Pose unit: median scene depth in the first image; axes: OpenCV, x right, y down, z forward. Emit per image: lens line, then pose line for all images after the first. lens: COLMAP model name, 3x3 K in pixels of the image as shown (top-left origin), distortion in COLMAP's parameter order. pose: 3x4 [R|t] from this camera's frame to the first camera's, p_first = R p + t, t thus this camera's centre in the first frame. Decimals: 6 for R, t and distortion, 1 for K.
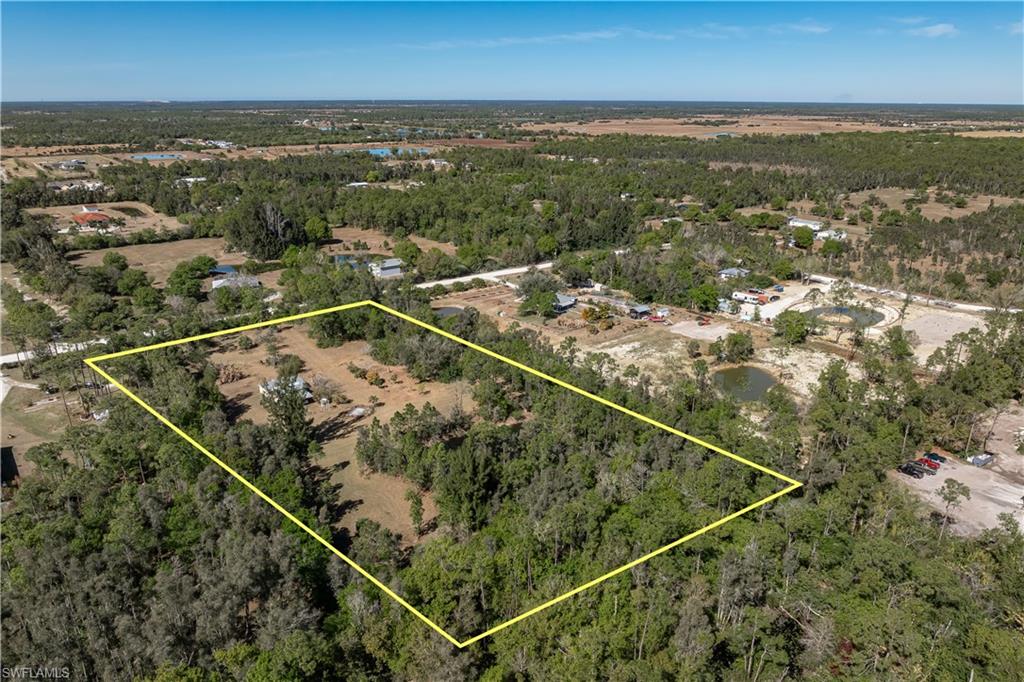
lens RADIAL K [[736.2, 0, 511.2], [0, 736.2, 342.0], [0, 0, 1]] dist [-0.024328, 0.012566]
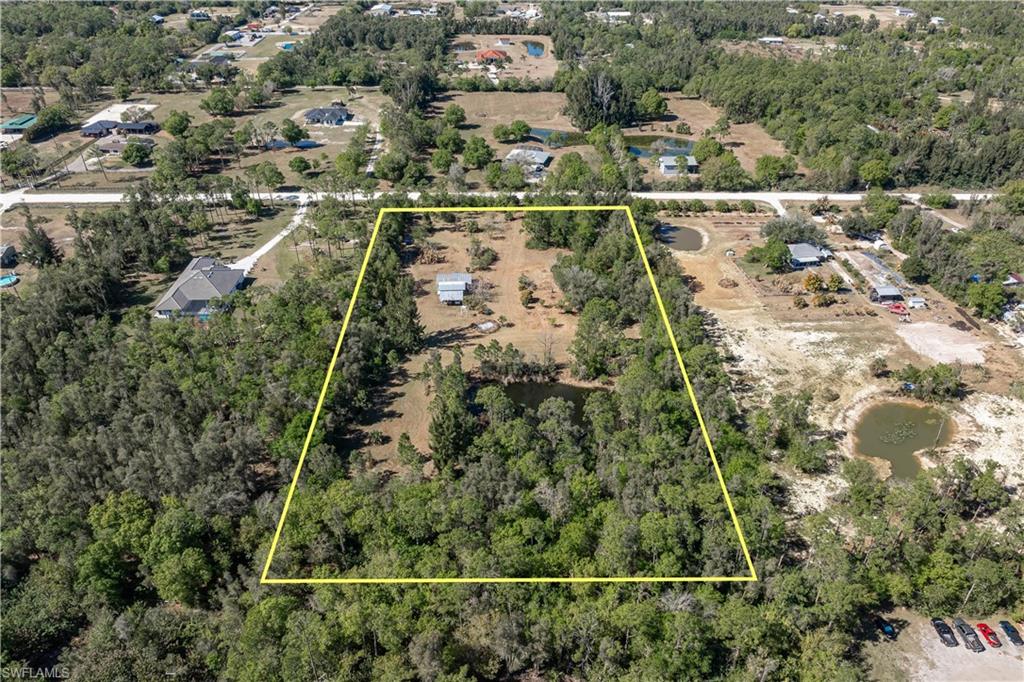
lens RADIAL K [[736.2, 0, 512.4], [0, 736.2, 342.1], [0, 0, 1]] dist [-0.024328, 0.012566]
pose [[0.803524, 0.318368, -0.502983, 0.339019], [-0.195022, 0.939121, 0.282875, -0.178398], [0.562420, -0.129204, 0.816695, 0.103507]]
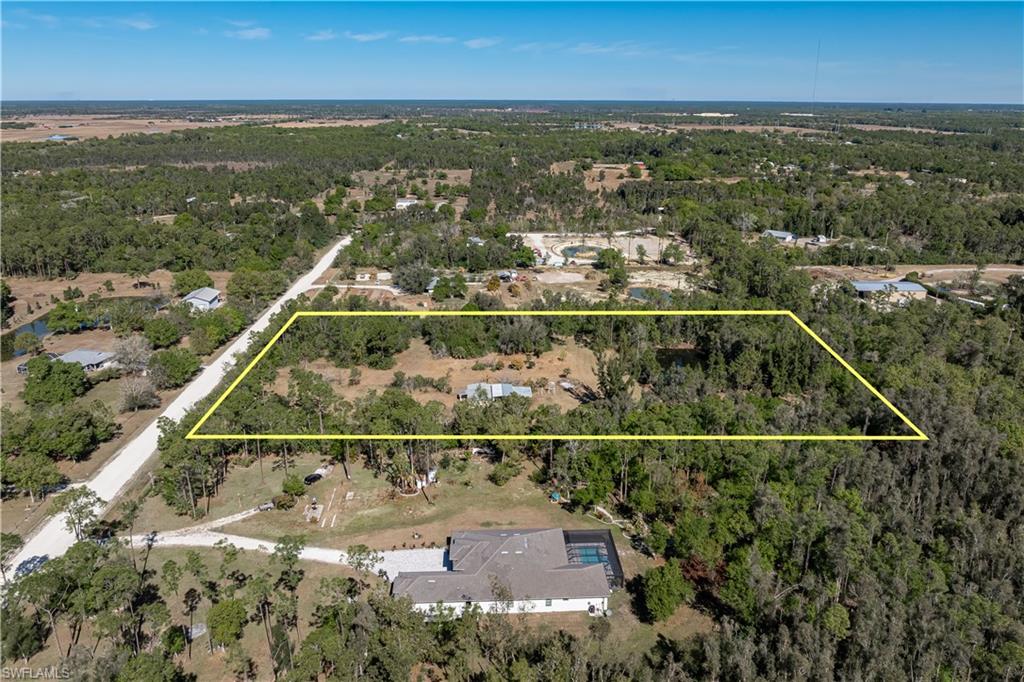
lens RADIAL K [[736.2, 0, 512.3], [0, 736.2, 341.5], [0, 0, 1]] dist [-0.024328, 0.012566]
pose [[0.581203, -0.261387, 0.770636, -0.945711], [0.259603, 0.957083, 0.128837, -0.111198], [-0.771239, 0.125179, 0.624116, 0.343417]]
